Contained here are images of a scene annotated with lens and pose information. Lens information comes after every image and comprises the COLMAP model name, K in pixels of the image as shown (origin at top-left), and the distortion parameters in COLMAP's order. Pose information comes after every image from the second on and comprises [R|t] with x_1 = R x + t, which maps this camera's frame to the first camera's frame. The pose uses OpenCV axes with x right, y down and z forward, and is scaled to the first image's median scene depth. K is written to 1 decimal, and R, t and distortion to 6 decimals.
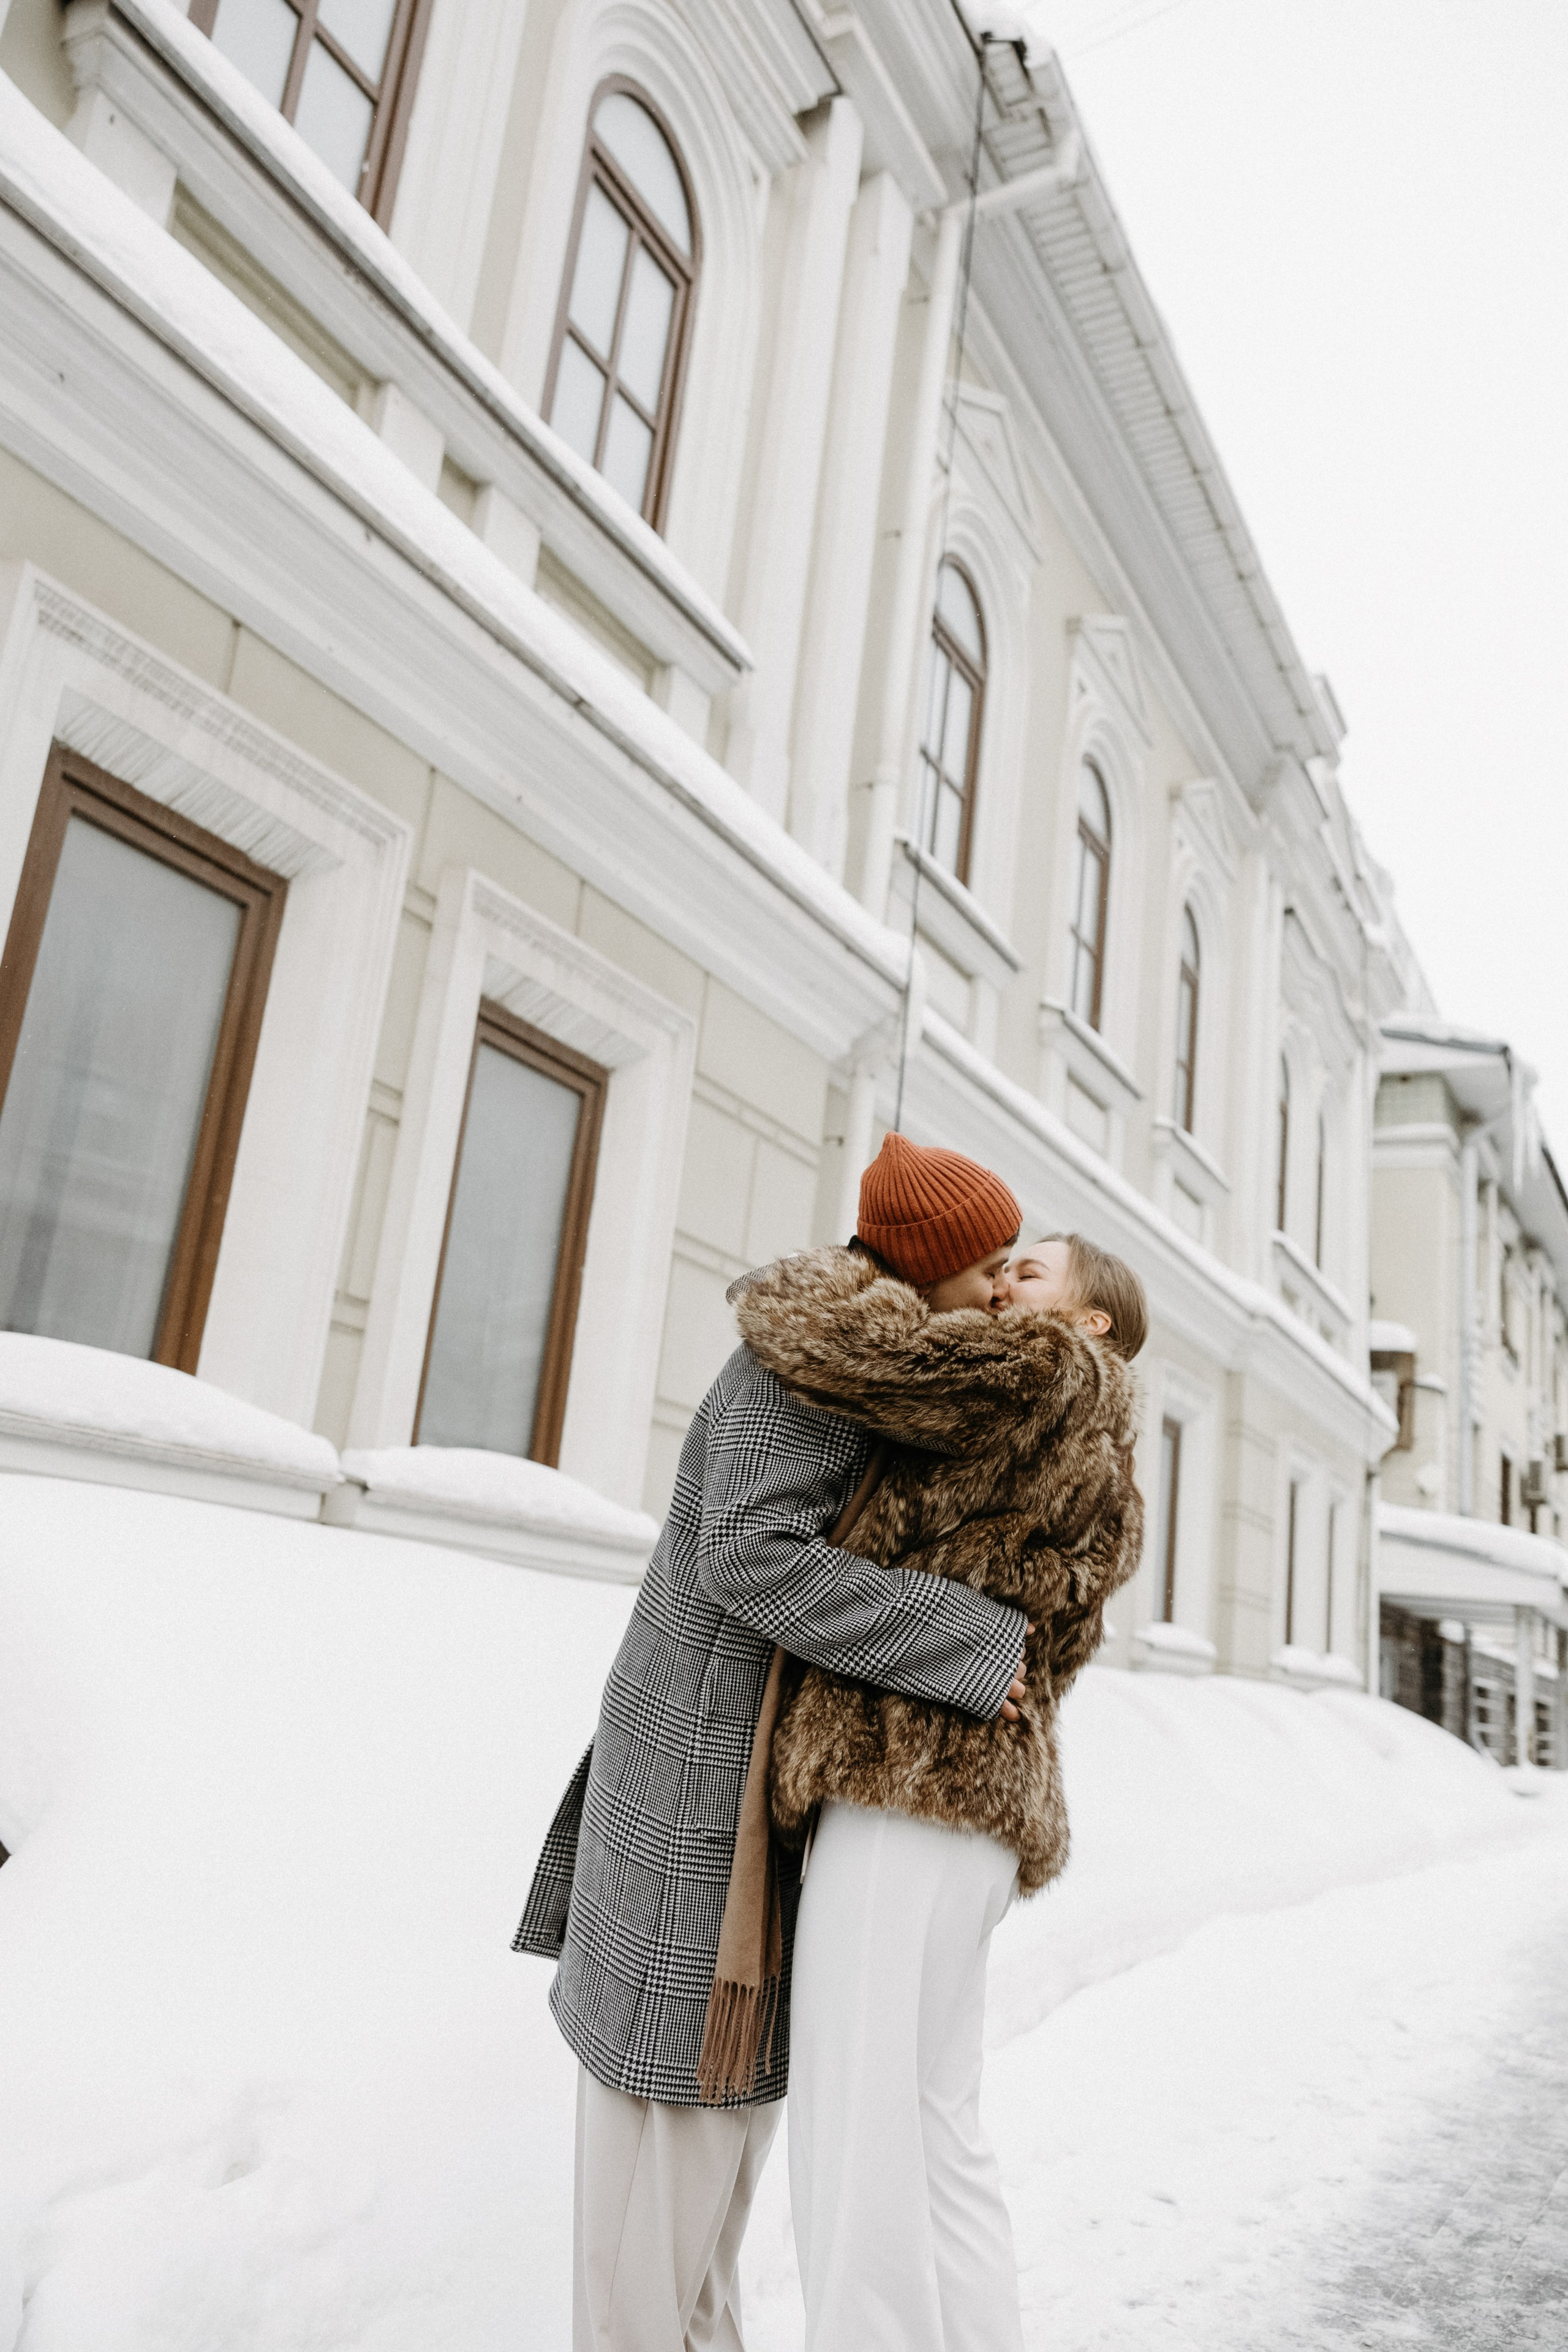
lens RADIAL K [[1862.1, 0, 784.0], [0, 1862.1, 1176.0], [0, 0, 1]] dist [-0.002505, 0.007989]
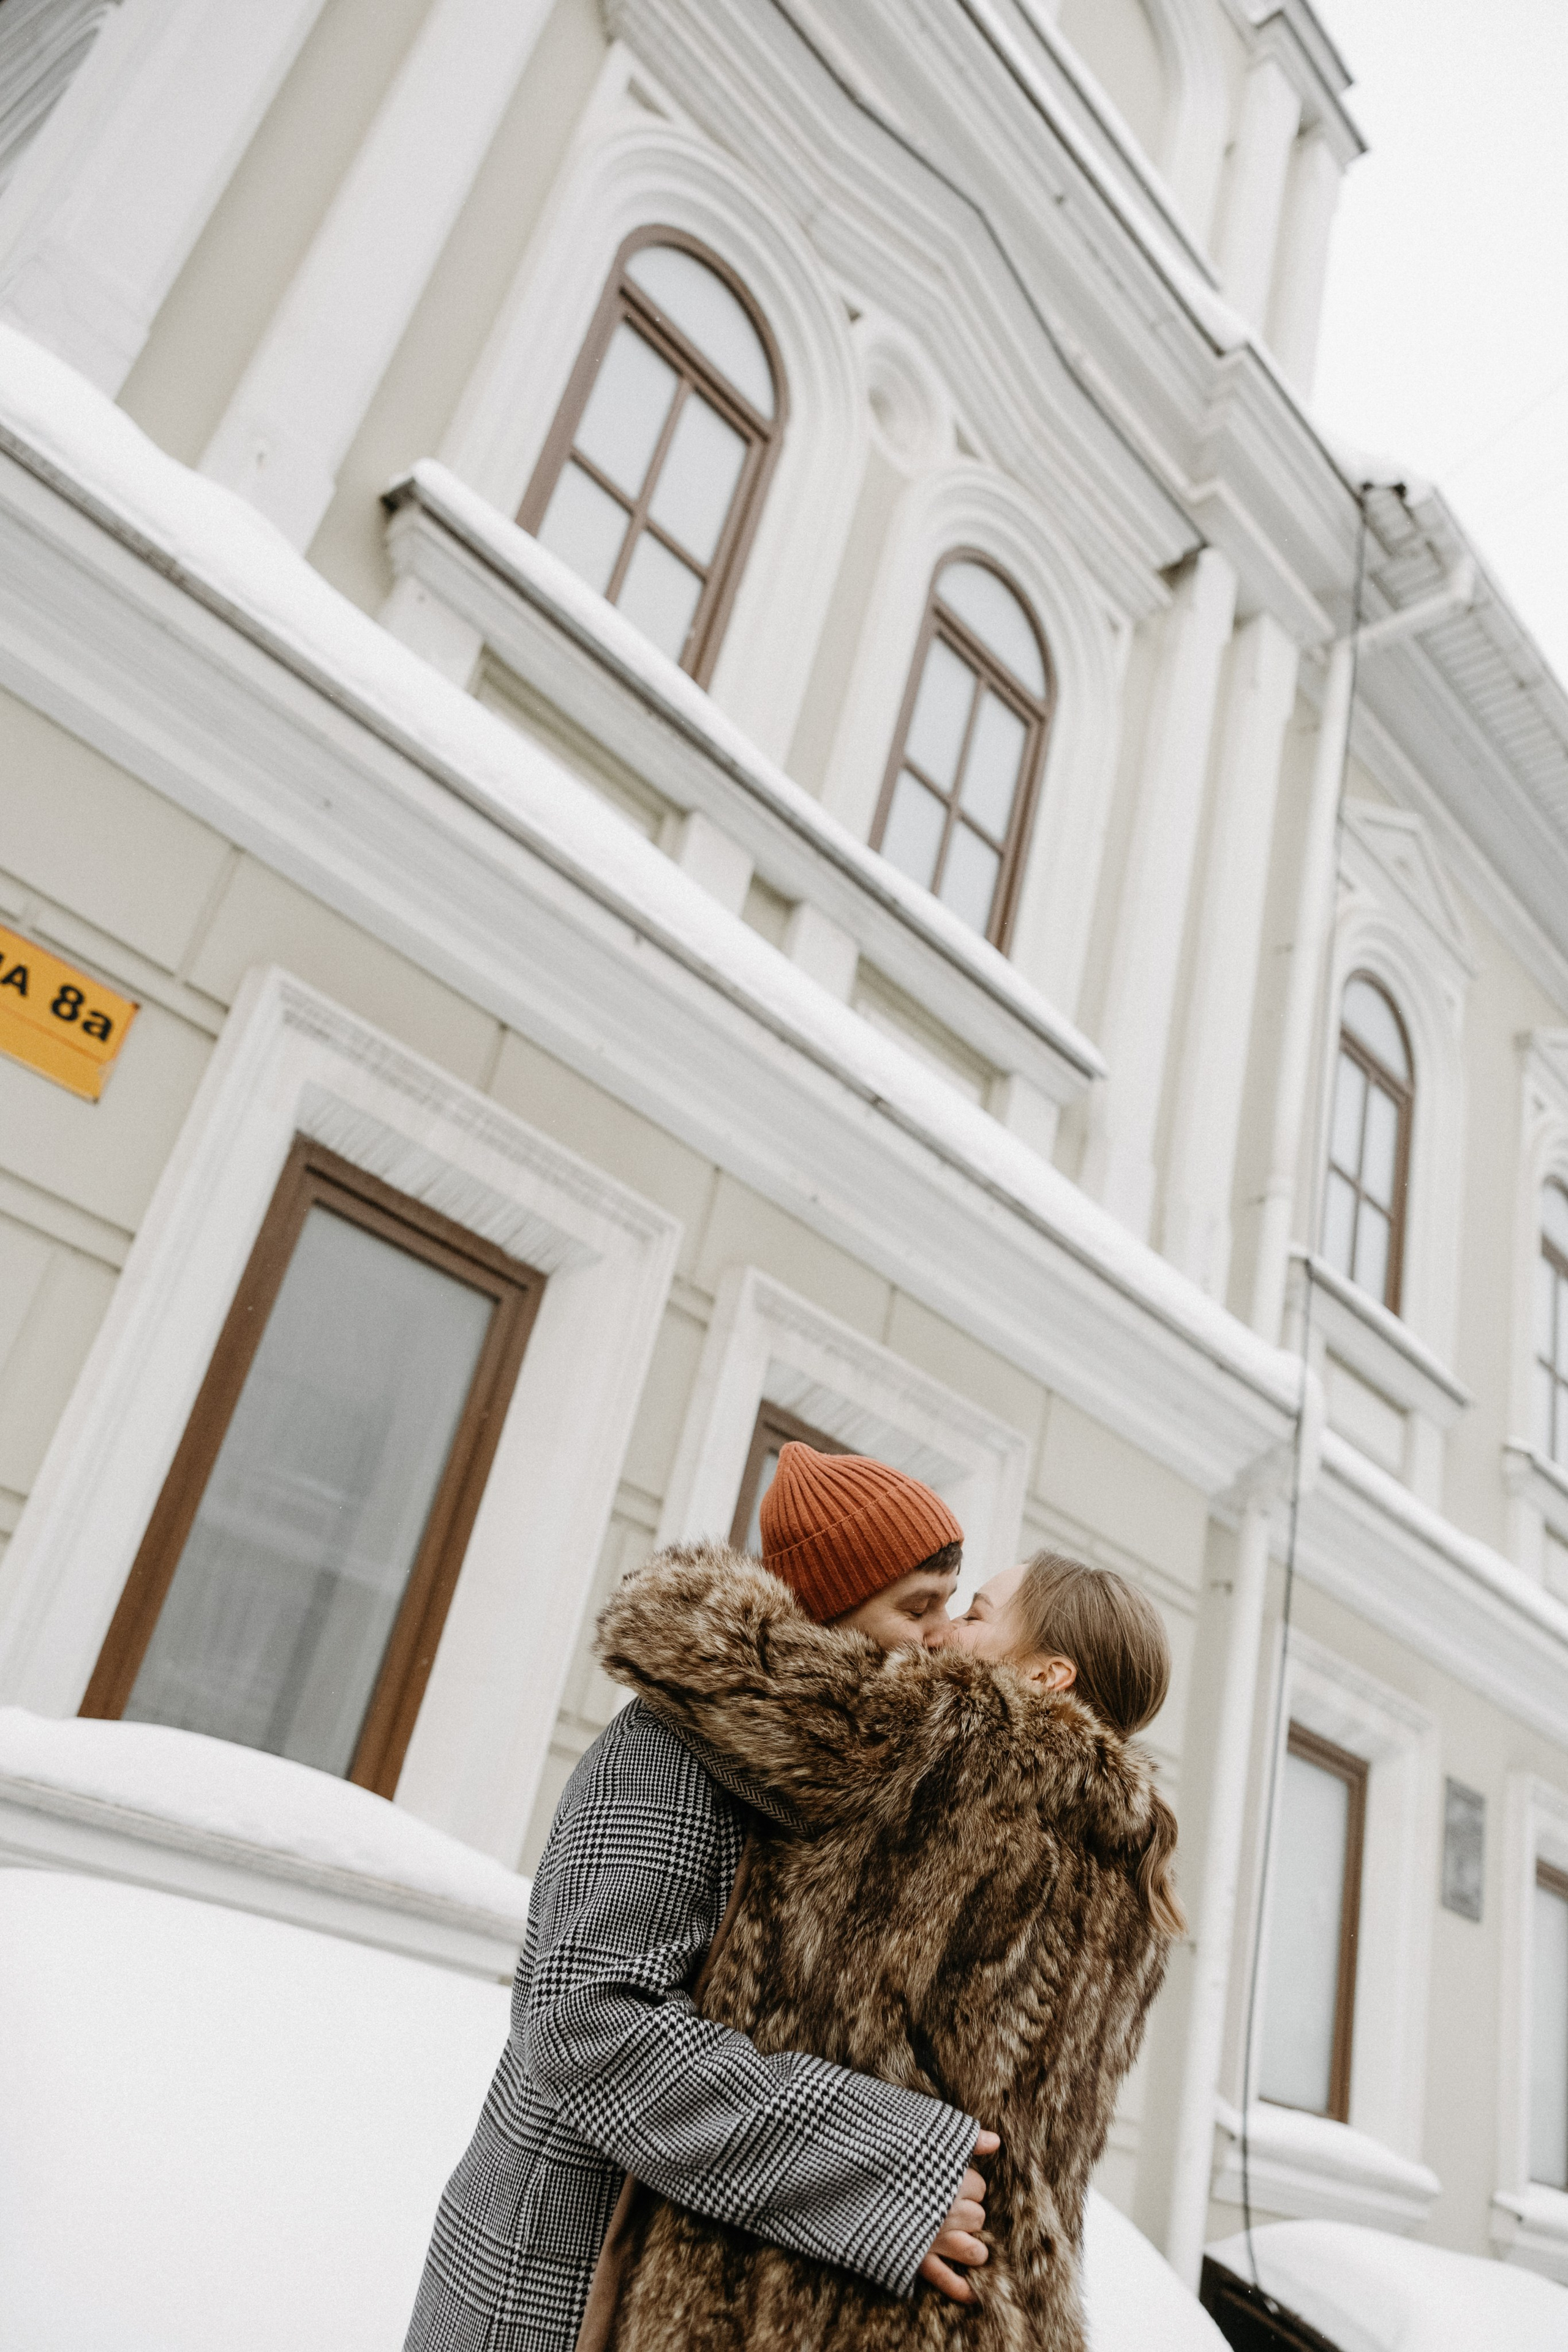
lens RADIAL K [[1862.1, 0, 784.0], [0, 1862.1, 1176.0], [0, 0, 1]] dist [-0.002505, 0.007989]
pose [[0.959261, -0.041957, -0.279389, 0.111194], [-0.030807, 0.967480, -0.251064, 0.028134], [0.280837, 0.249443, 0.926773, 0.096554]]
